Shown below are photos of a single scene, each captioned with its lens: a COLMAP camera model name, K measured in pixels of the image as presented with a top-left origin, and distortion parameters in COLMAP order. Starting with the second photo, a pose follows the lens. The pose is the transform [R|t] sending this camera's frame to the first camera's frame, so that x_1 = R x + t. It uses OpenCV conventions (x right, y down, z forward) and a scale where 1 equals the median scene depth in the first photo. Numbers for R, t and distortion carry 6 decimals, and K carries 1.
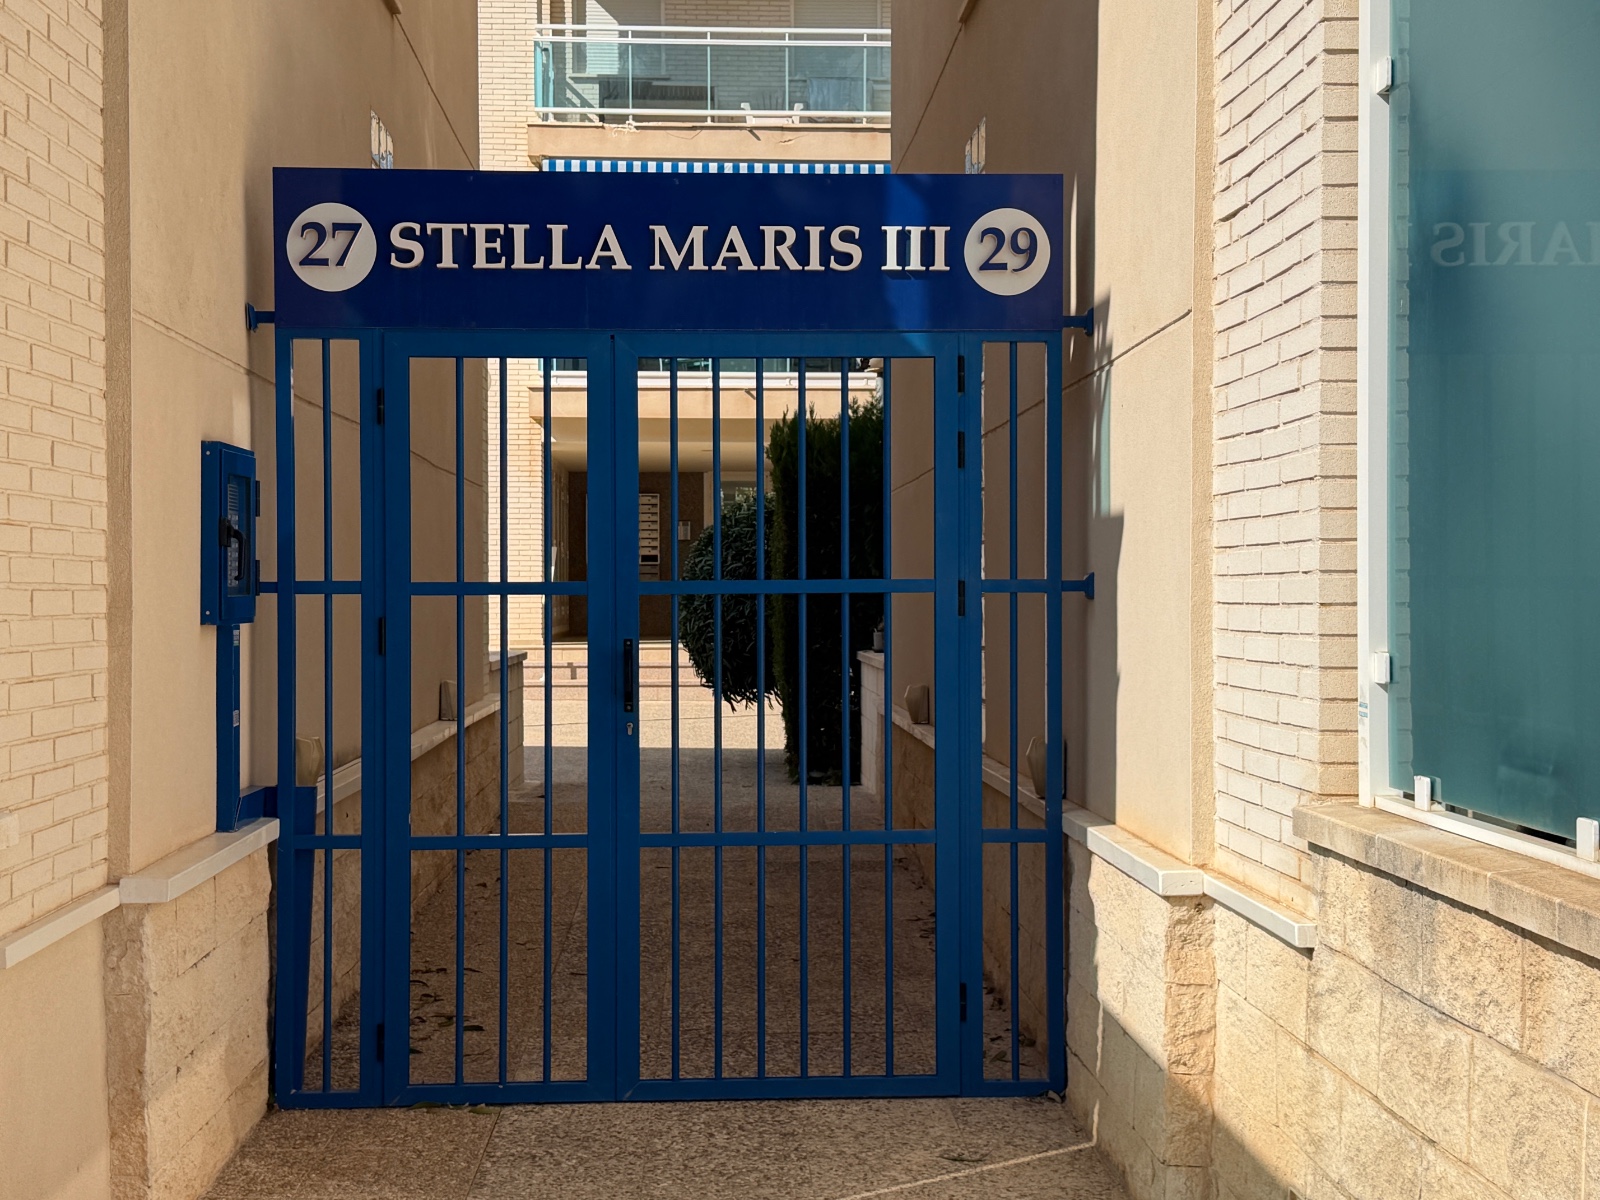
lens RADIAL K [[2143.4, 0, 799.7], [0, 2143.4, 601.5], [0, 0, 1]] dist [0.015507, 0.000000]
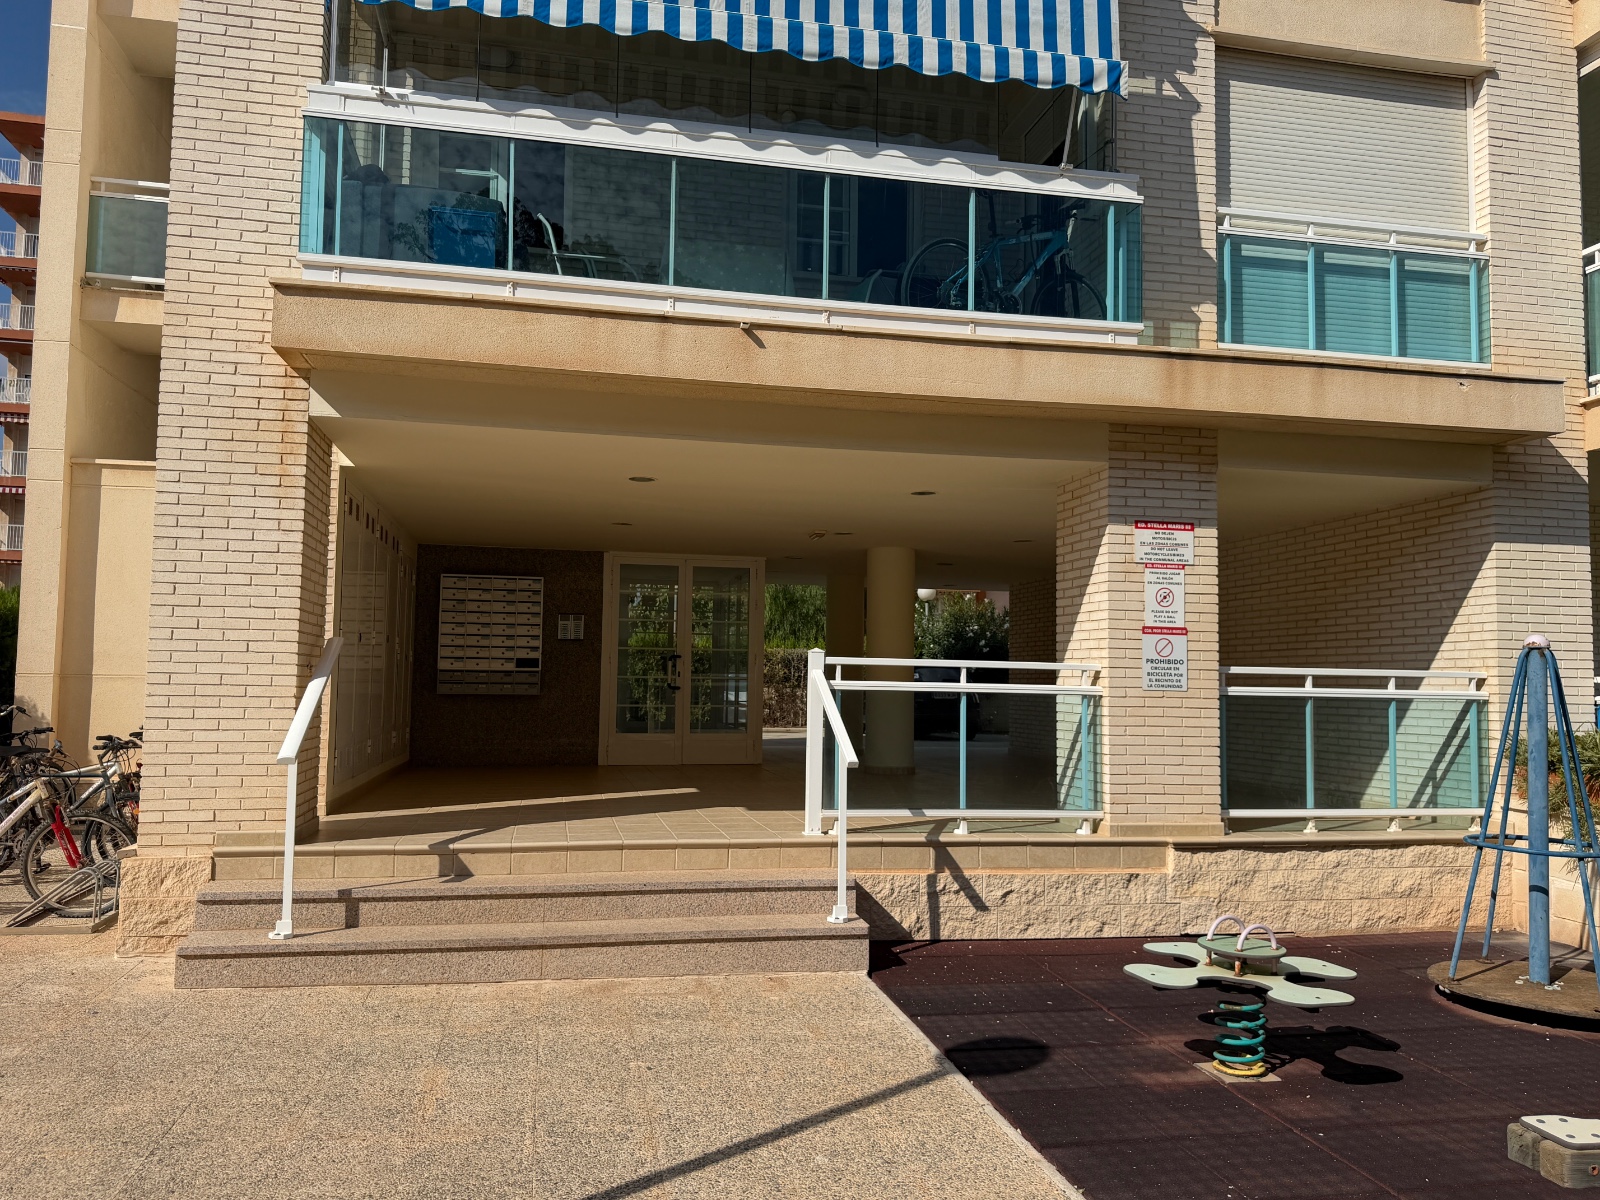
lens RADIAL K [[1190.8, 0, 802.0], [0, 1190.8, 601.5], [0, 0, 1]] dist [0.024581, -0.011733]
pose [[0.987164, 0.025849, 0.157605, -0.047767], [-0.014119, 0.997076, -0.075096, -0.013228], [-0.159085, 0.071907, 0.984643, 0.657592]]
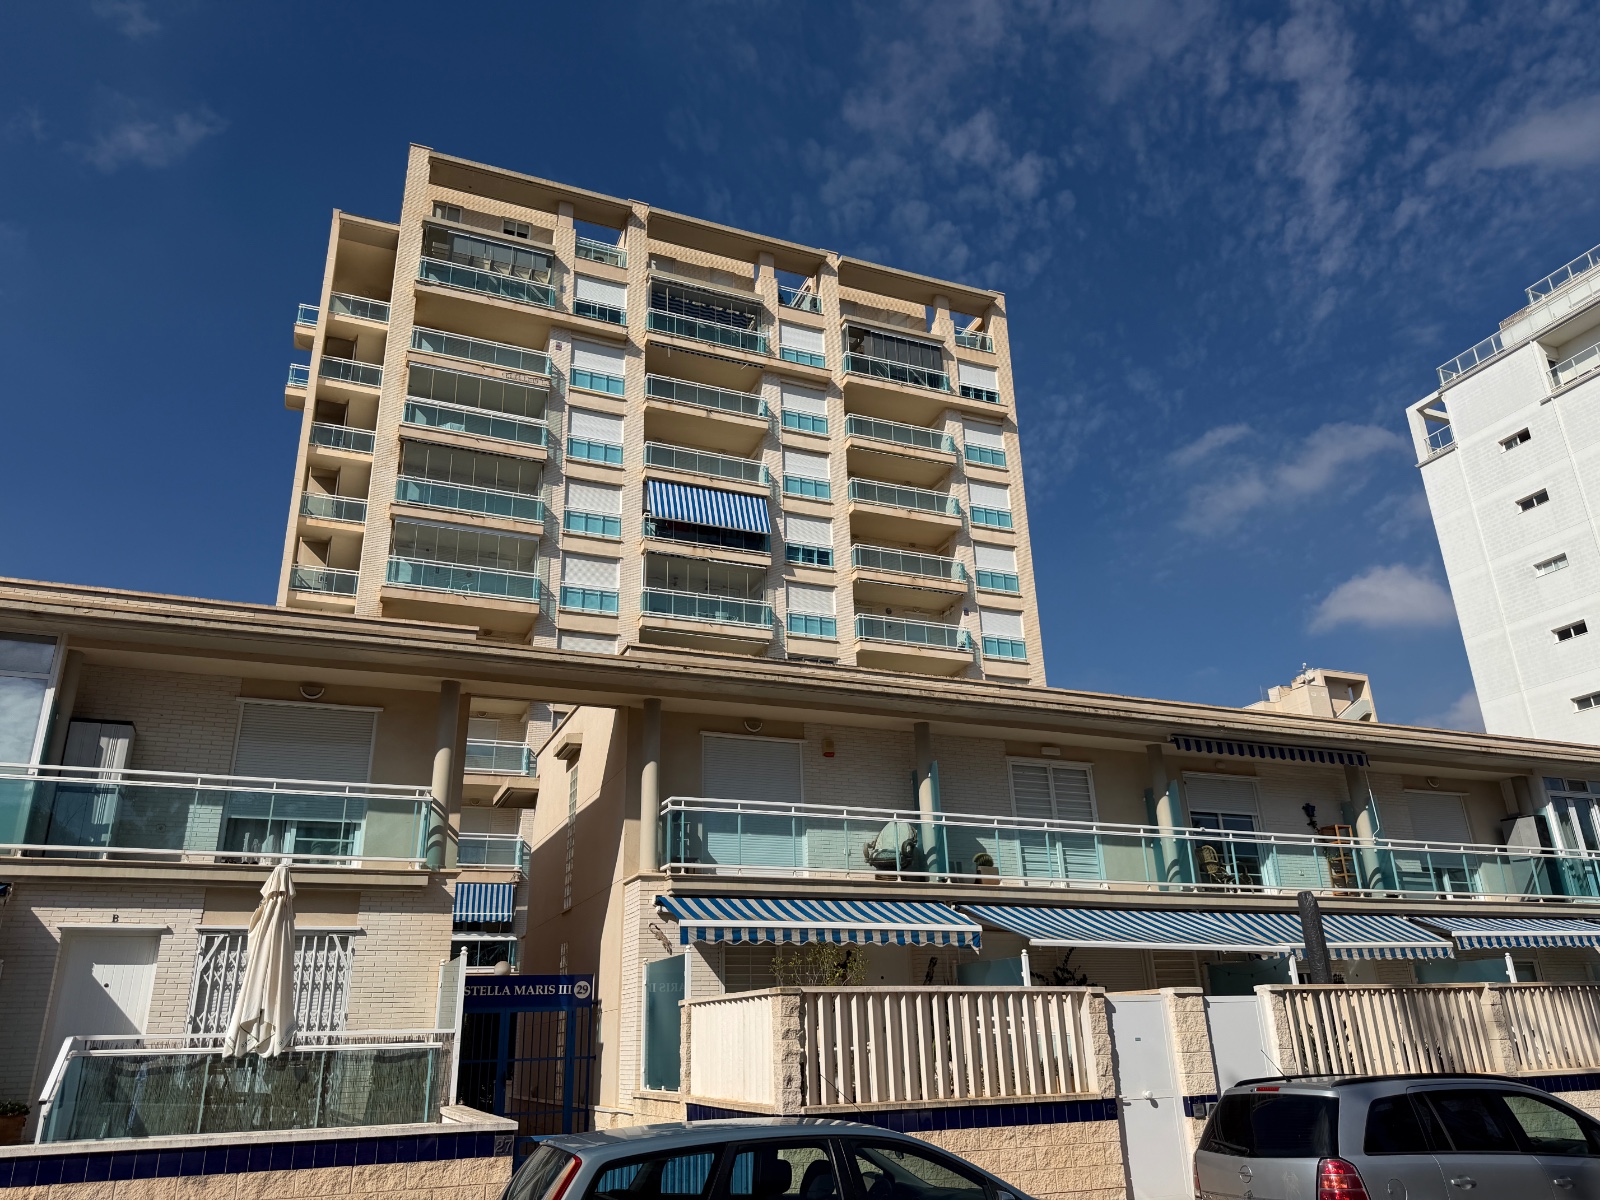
lens RADIAL K [[1141.3, 0, 790.0], [0, 1141.3, 596.6], [0, 0, 1]] dist [0.062066, -0.071573]
pose [[0.941508, 0.097881, 0.322461, -0.437345], [0.028335, 0.930506, -0.365178, -0.013574], [-0.335796, 0.352955, 0.873306, -2.029879]]
